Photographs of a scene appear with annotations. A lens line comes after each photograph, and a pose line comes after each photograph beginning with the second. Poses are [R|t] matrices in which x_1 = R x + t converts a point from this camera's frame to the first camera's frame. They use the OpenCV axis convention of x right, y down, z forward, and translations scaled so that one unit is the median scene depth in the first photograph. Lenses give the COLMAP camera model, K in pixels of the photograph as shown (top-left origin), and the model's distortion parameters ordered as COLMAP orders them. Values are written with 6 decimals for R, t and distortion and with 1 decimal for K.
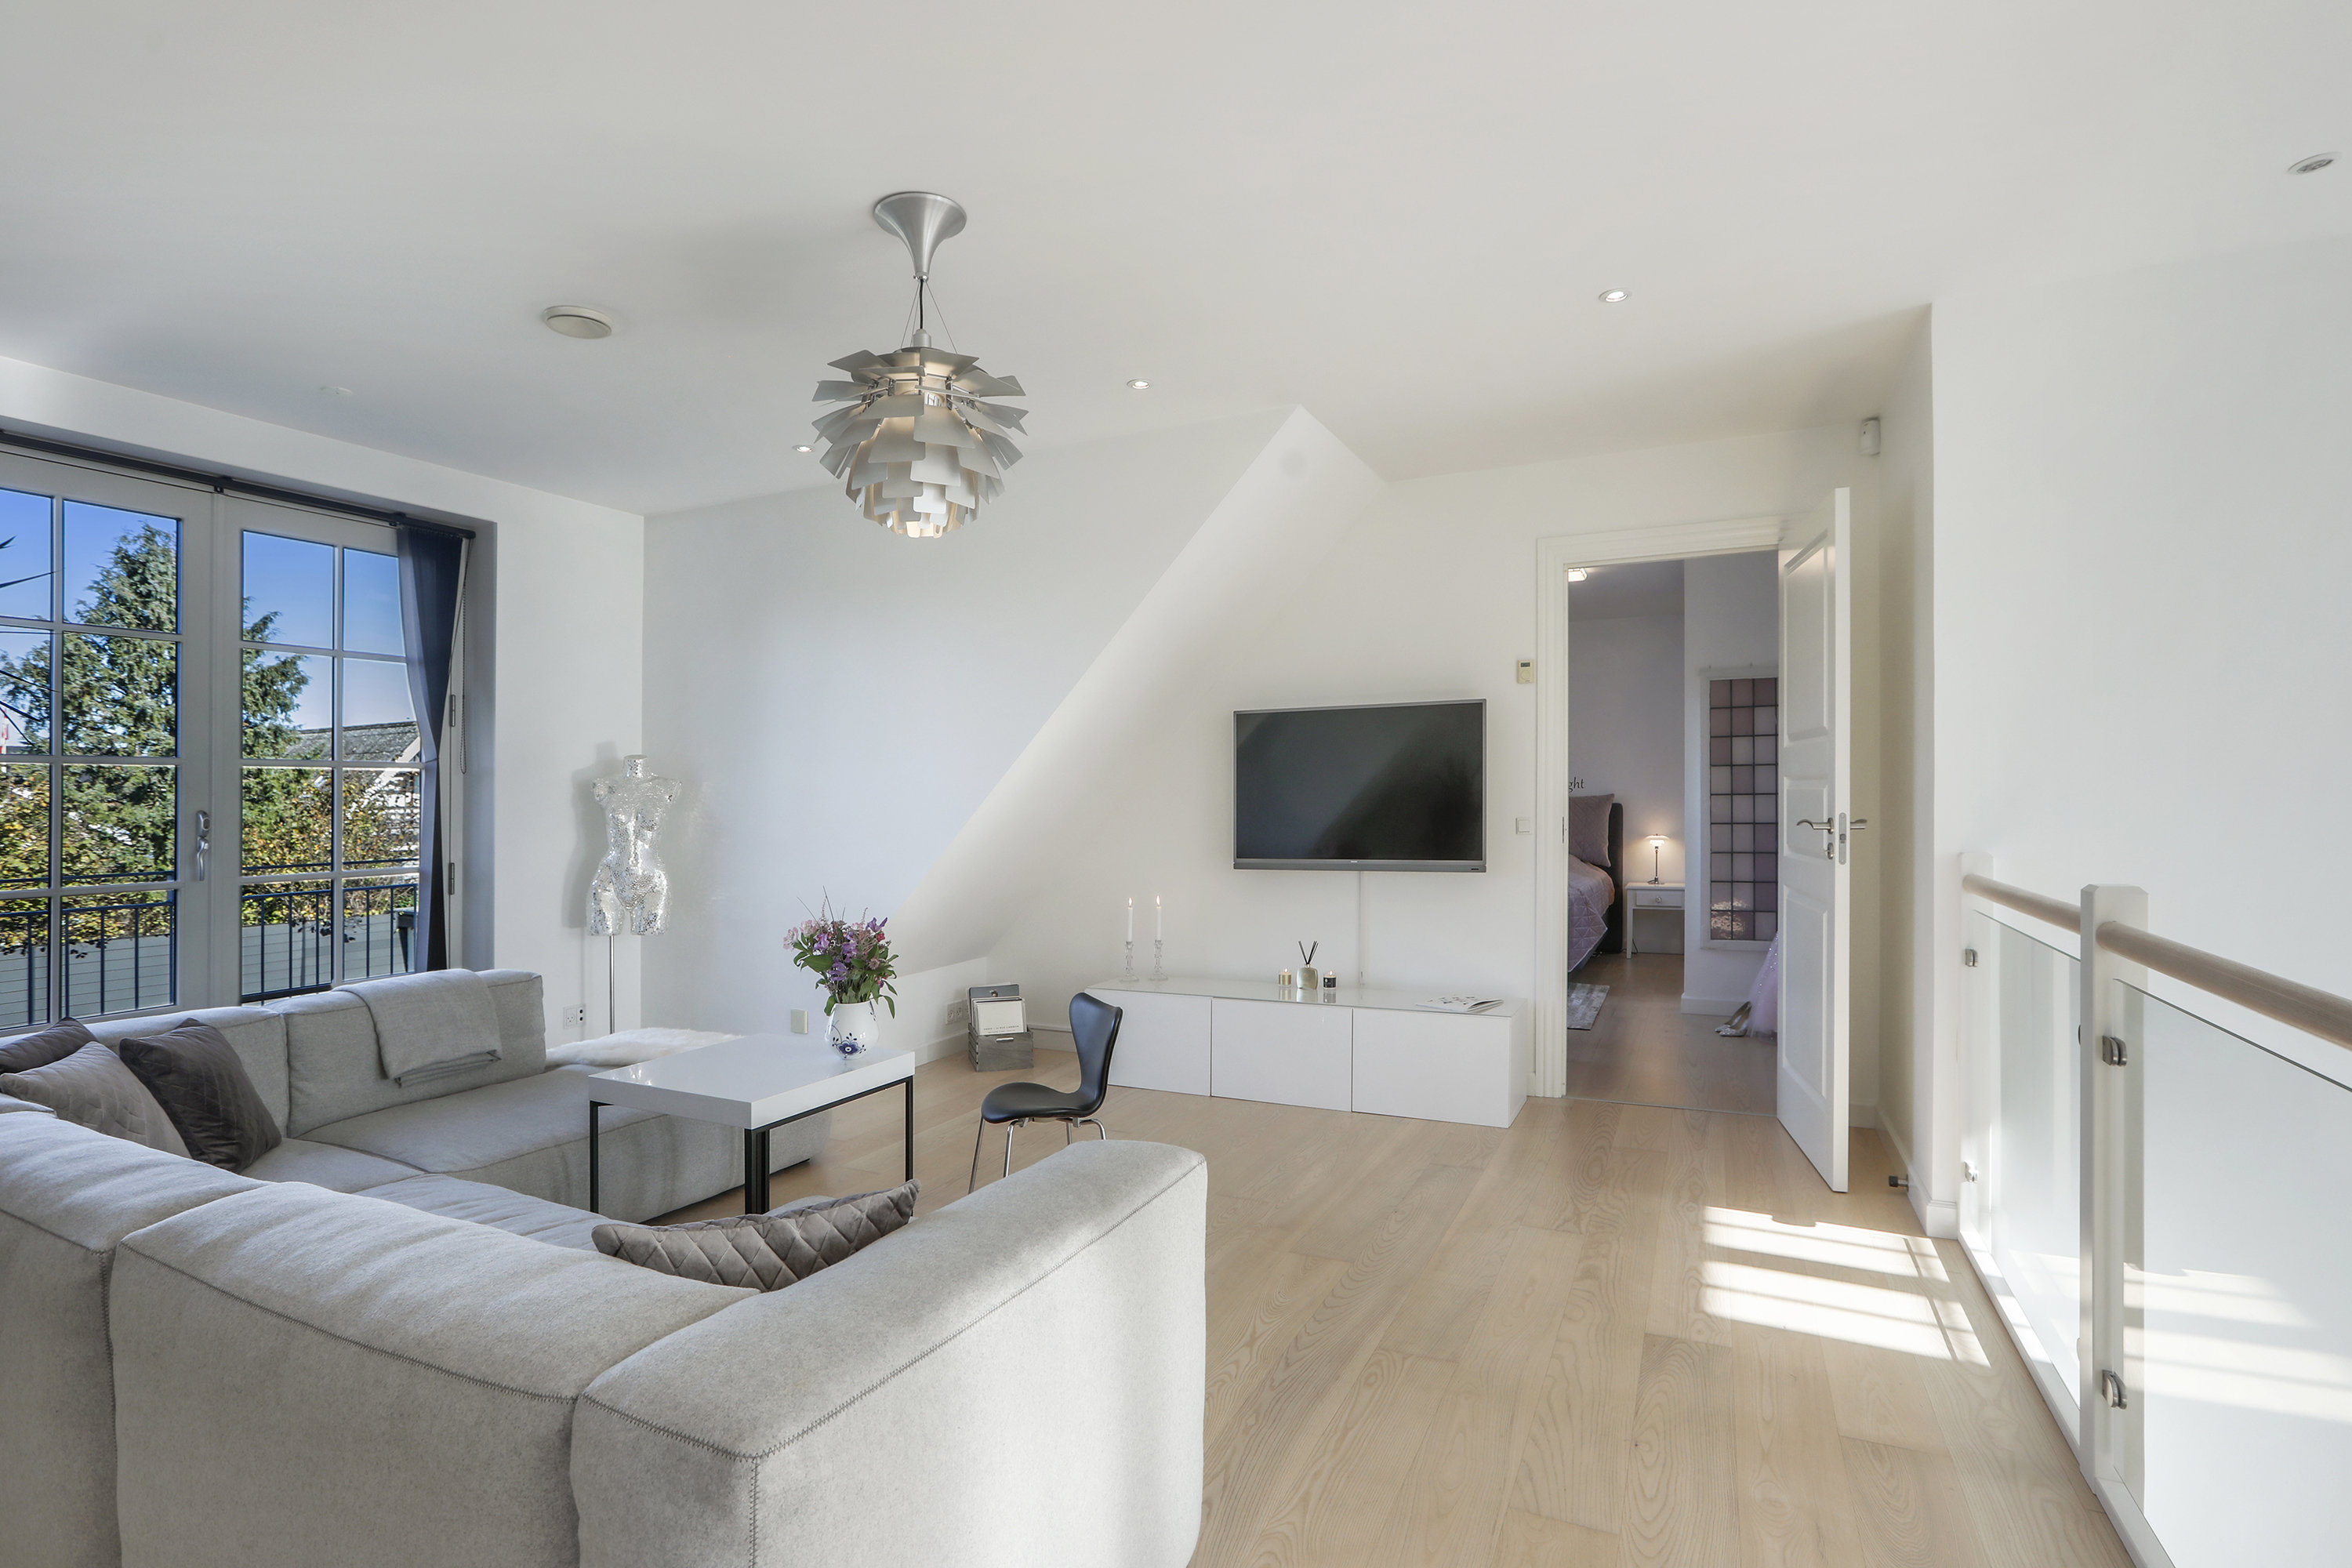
lens RADIAL K [[1093.0, 0, 1190.1], [0, 1093.0, 792.8], [0, 0, 1]] dist [-0.033698, 0.011578]
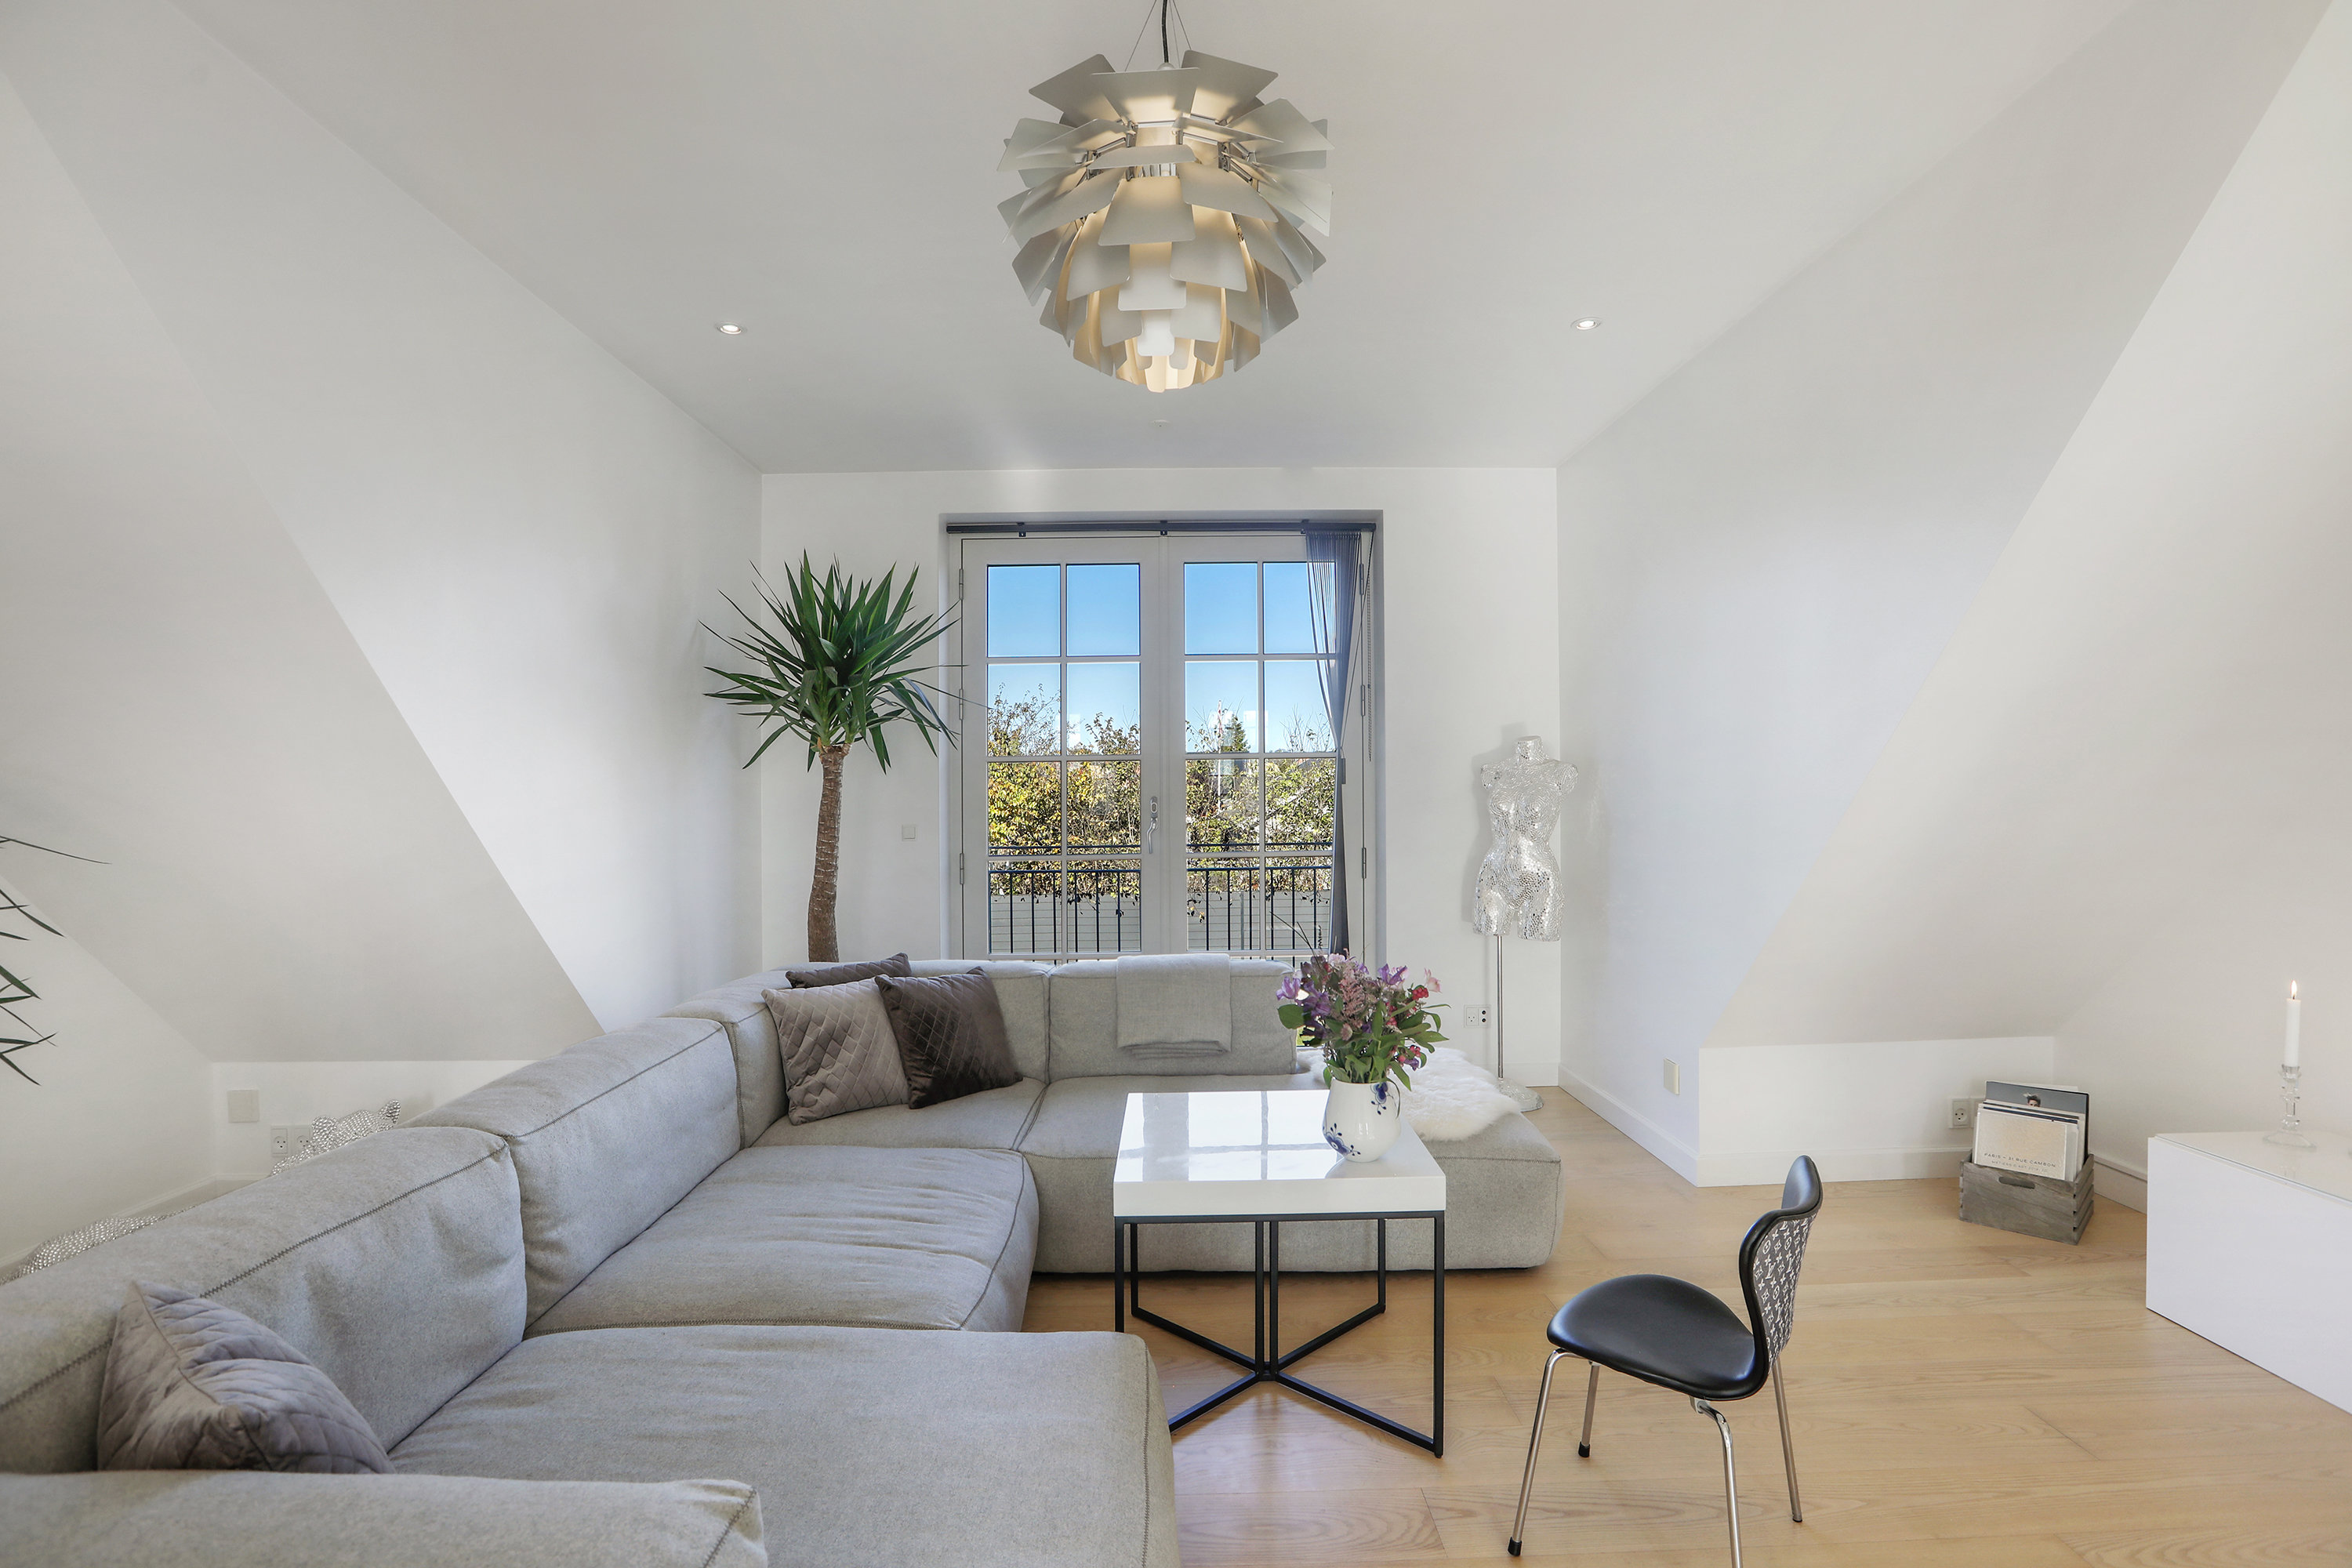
lens RADIAL K [[1093.0, 0, 1184.3], [0, 1093.0, 779.7], [0, 0, 1]] dist [-0.033698, 0.011578]
pose [[0.458827, -0.003591, -0.888518, 0.203932], [0.009943, 0.999950, 0.001093, -0.003057], [0.888470, -0.009336, 0.458840, 0.441757]]
